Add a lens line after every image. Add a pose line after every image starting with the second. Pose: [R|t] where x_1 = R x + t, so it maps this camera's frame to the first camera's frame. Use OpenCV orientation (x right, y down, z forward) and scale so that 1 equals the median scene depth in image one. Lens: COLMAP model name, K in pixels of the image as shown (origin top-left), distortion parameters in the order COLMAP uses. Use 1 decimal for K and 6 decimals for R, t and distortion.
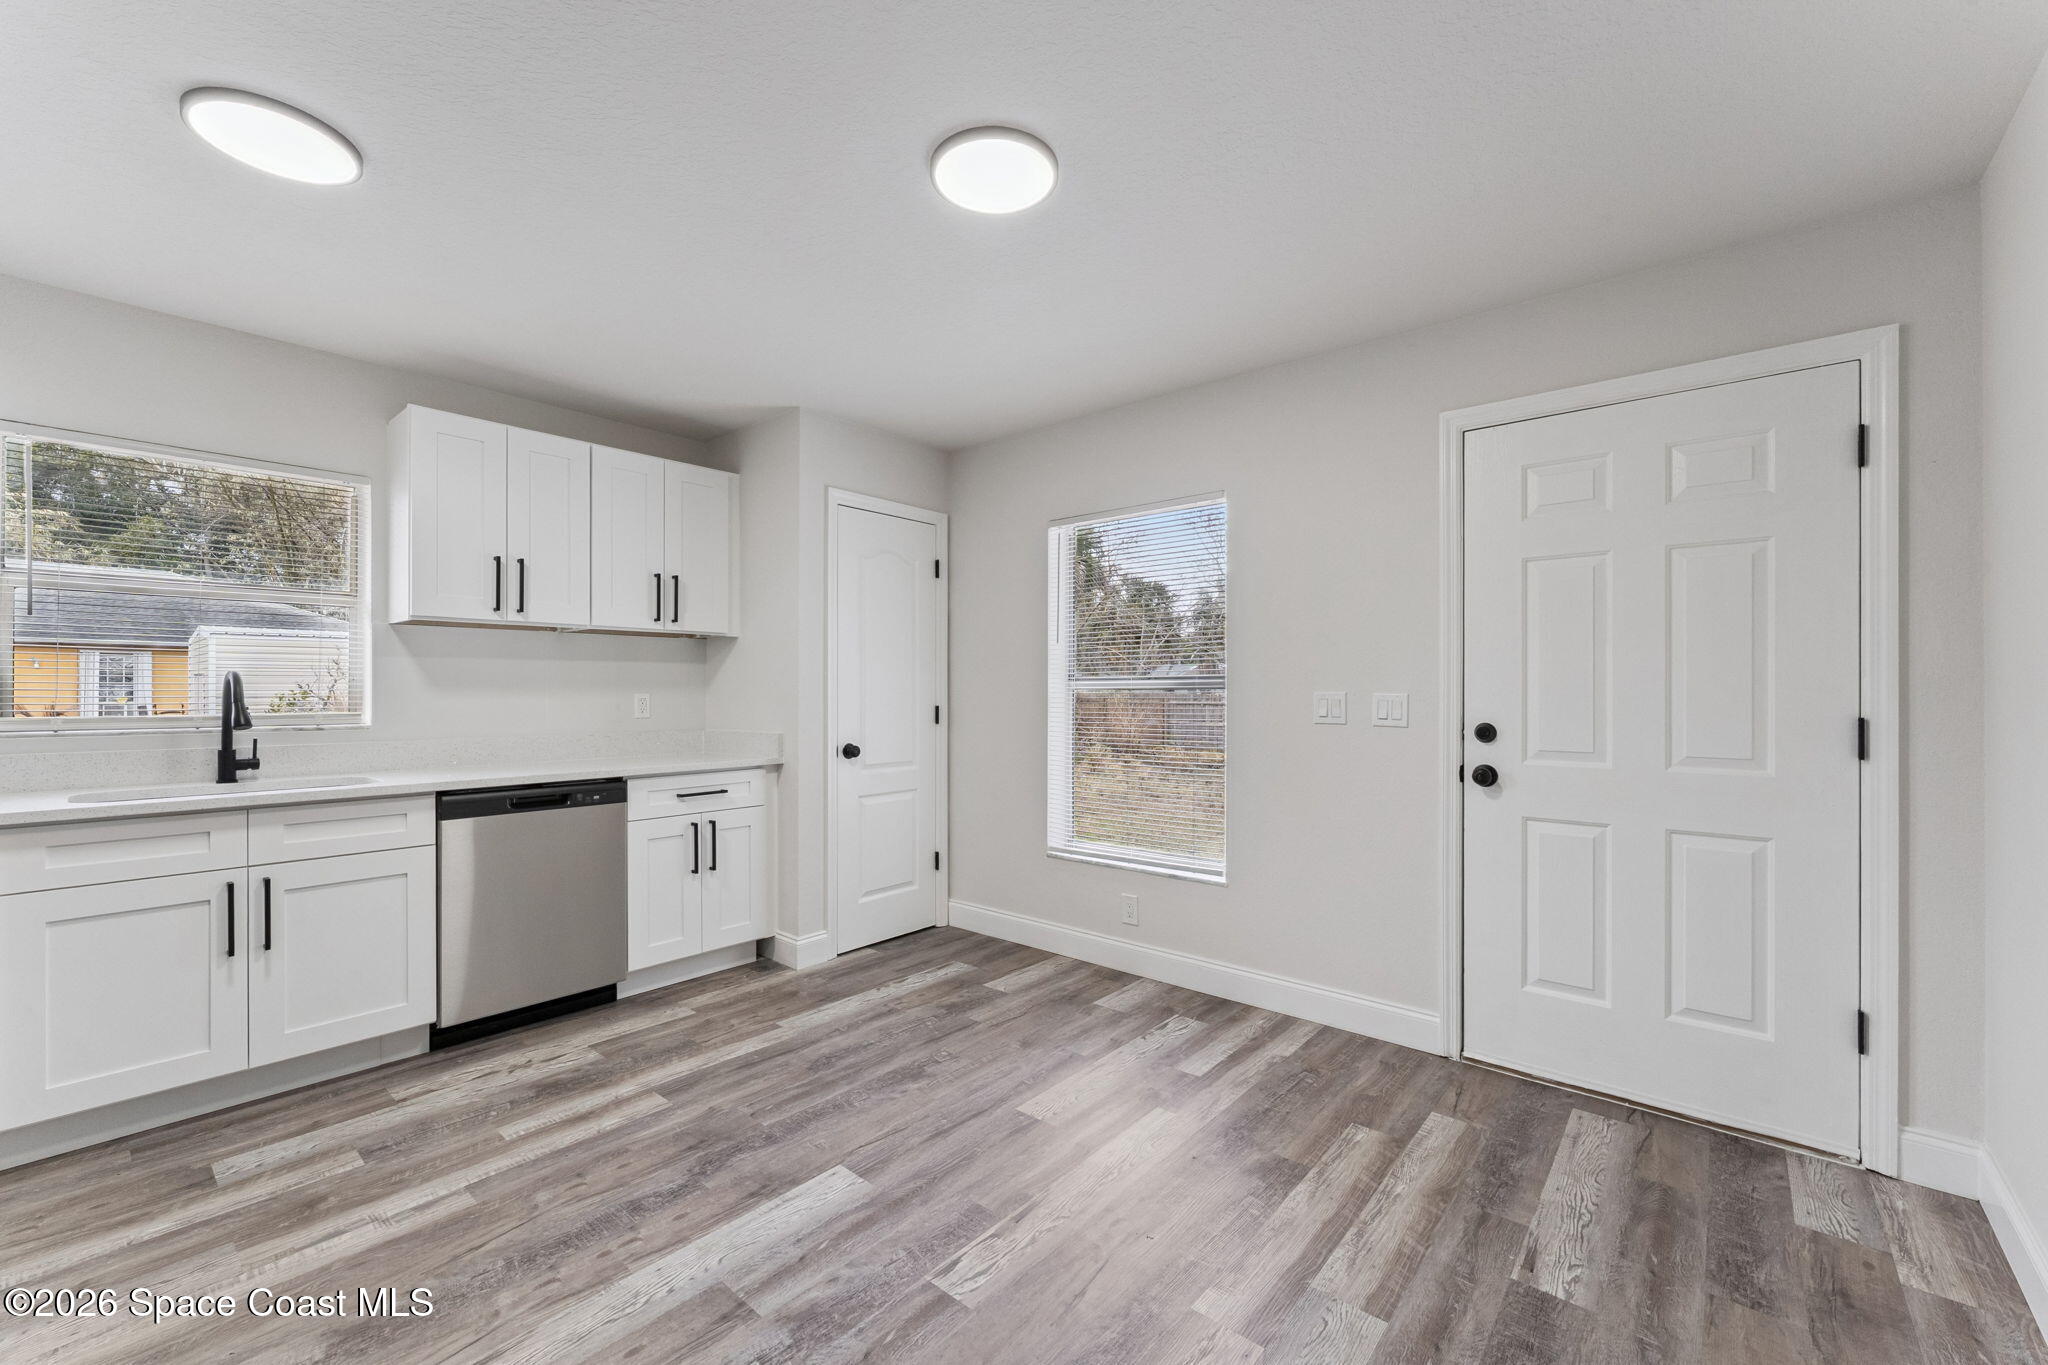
lens RADIAL K [[827.0, 0, 1024.0], [0, 827.0, 682.5], [0, 0, 1]] dist [-0.001399, -0.000279]
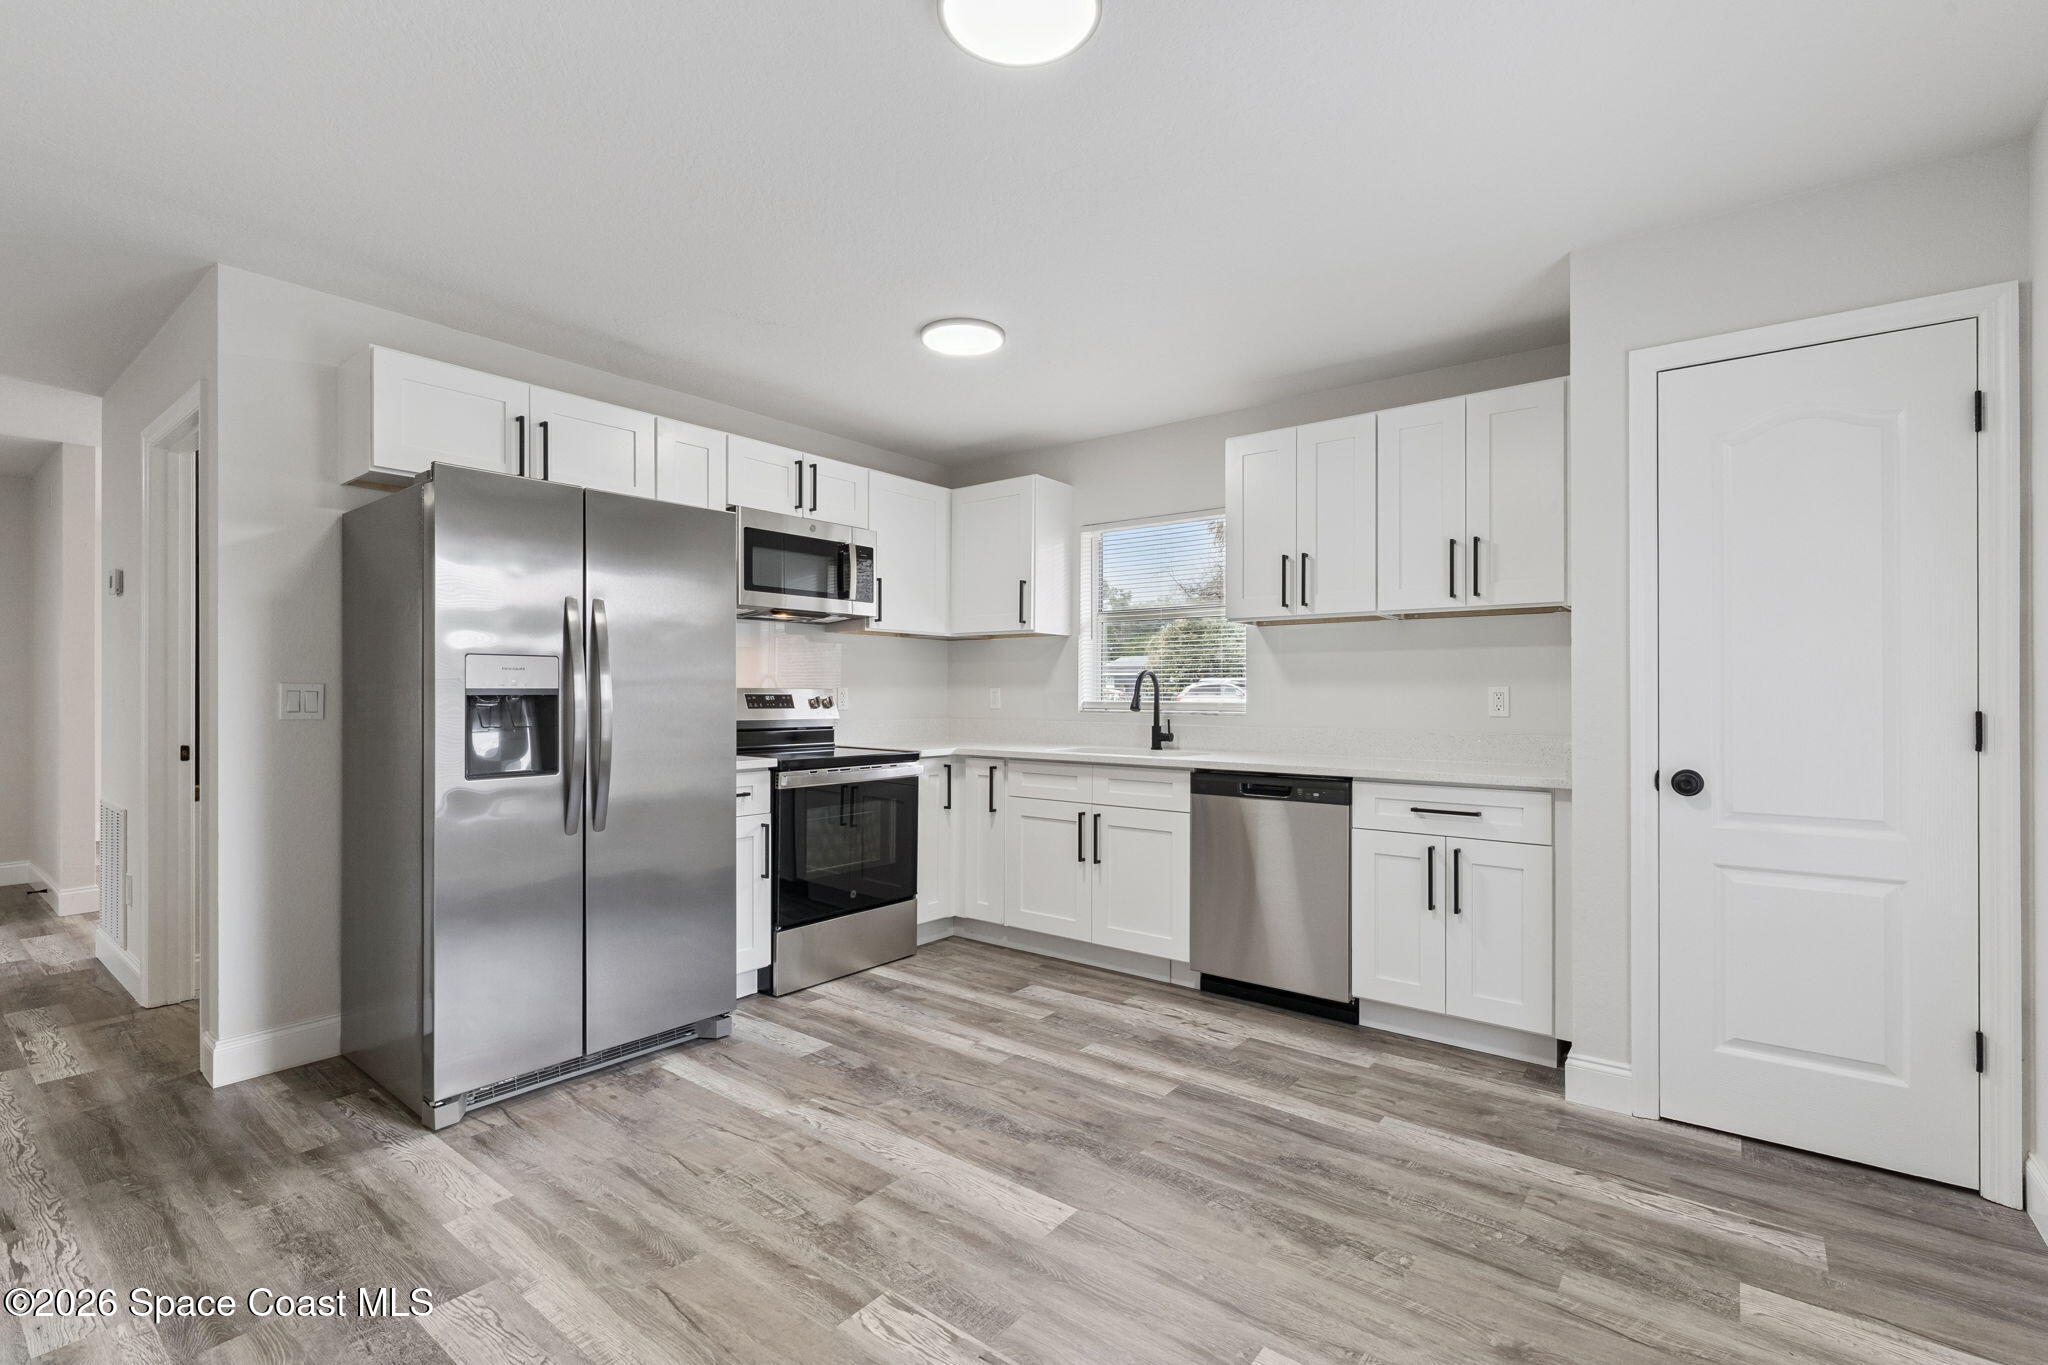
lens RADIAL K [[930.0, 0, 1012.8], [0, 930.0, 684.2], [0, 0, 1]] dist [-0.000894, 0.000004]
pose [[0.035671, -0.006558, -0.999342, 0.596000], [0.008395, 0.999945, -0.006263, 0.017978], [0.999328, -0.008166, 0.035724, 0.688658]]
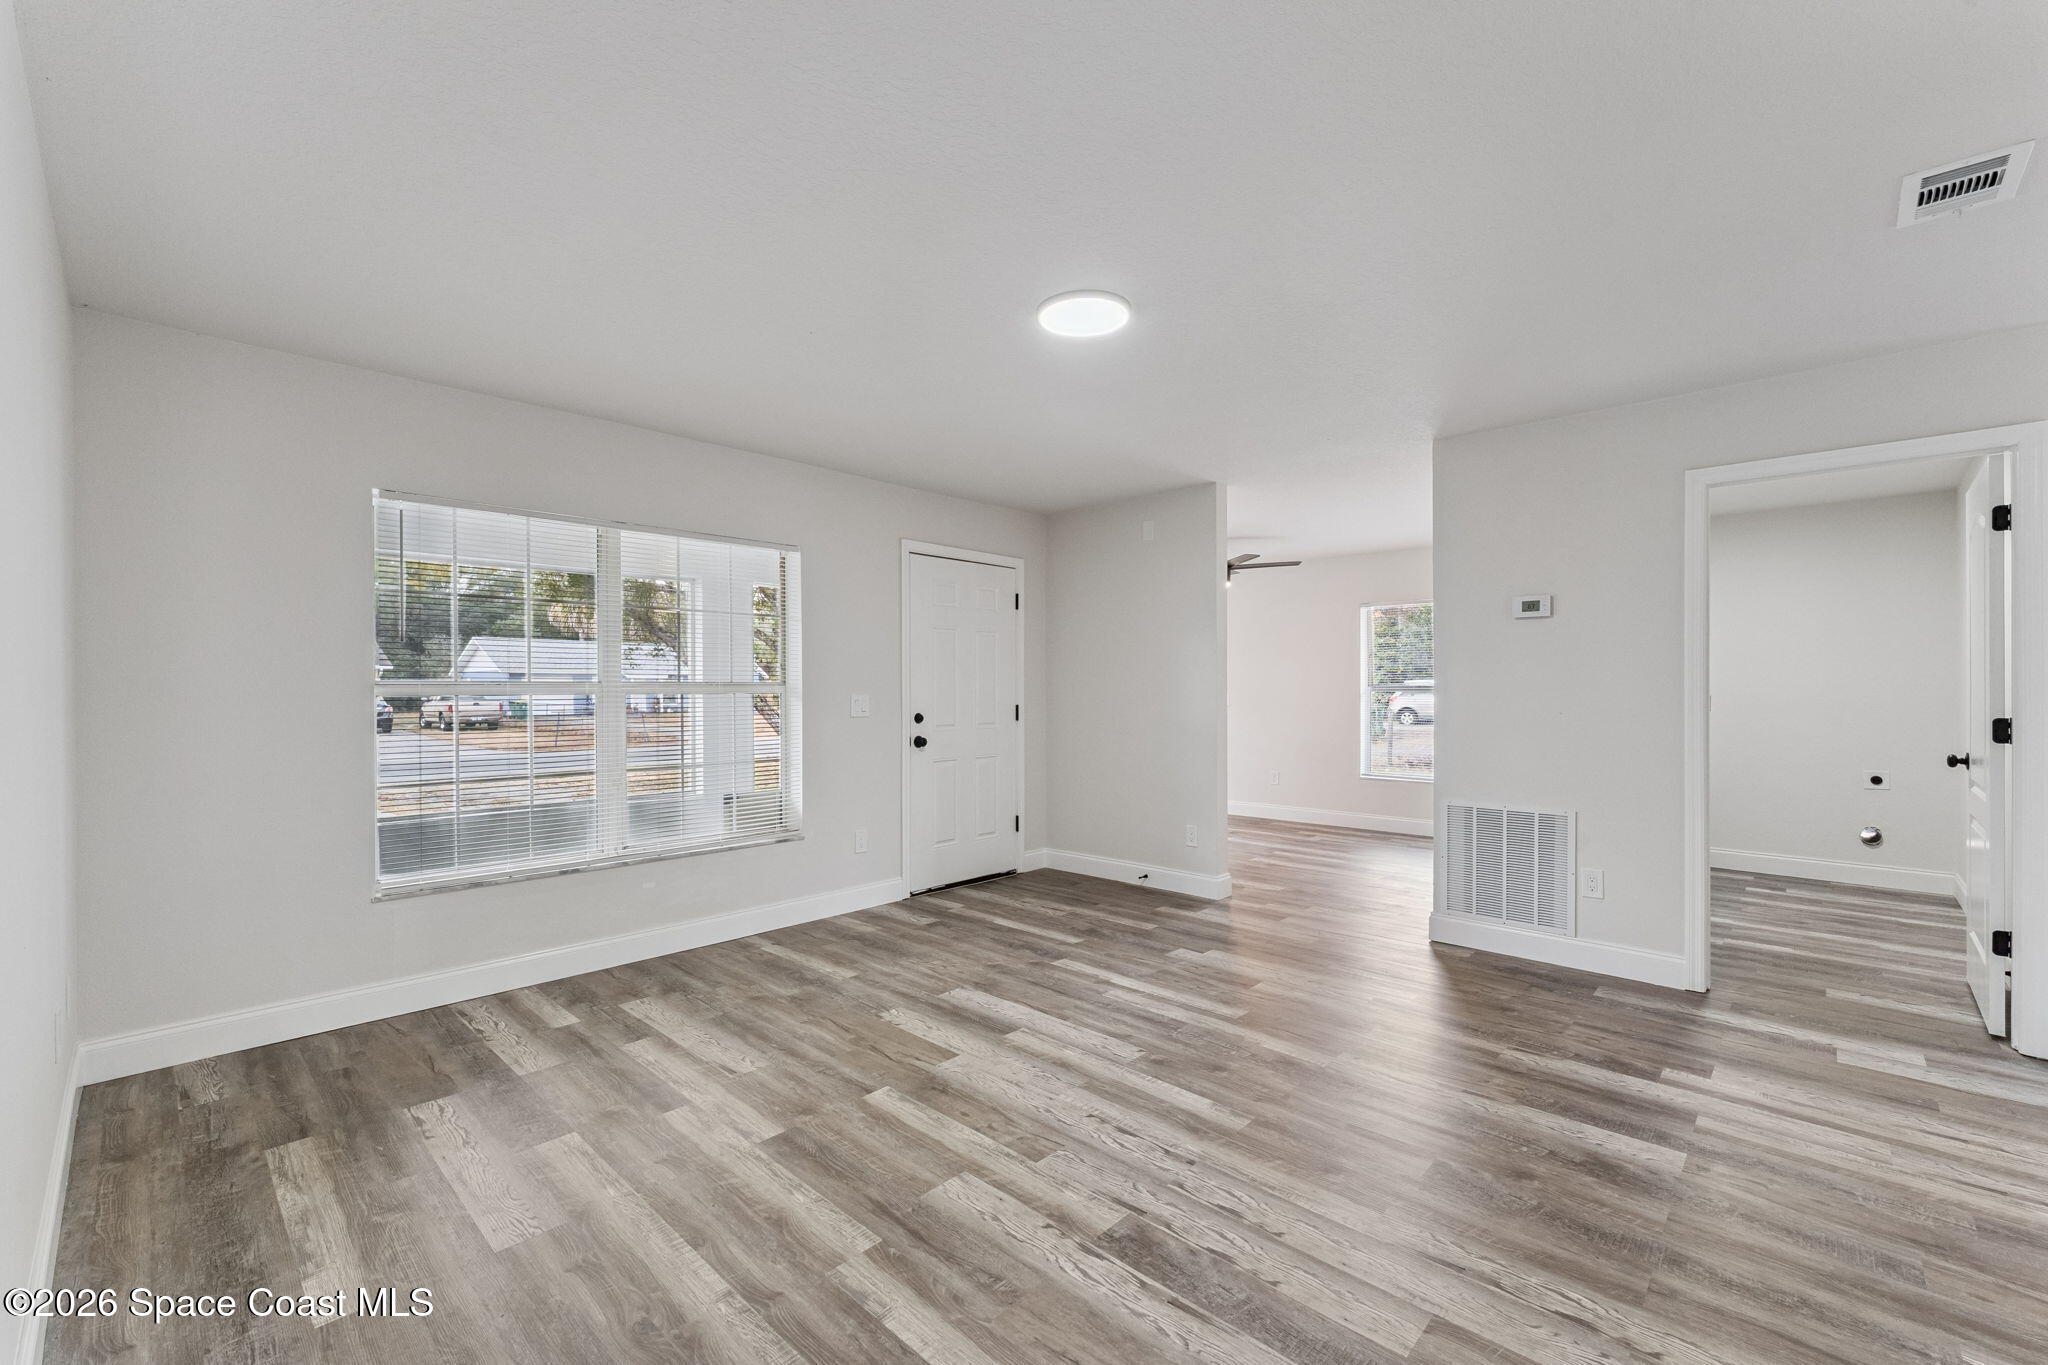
lens RADIAL K [[846.7, 0, 1011.8], [0, 846.7, 693.1], [0, 0, 1]] dist [-0.000158, -0.000100]
pose [[-0.057597, -0.000161, -0.998340, 0.620091], [0.008266, 0.999966, -0.000638, -0.018149], [0.998306, -0.008289, -0.057594, -1.370849]]
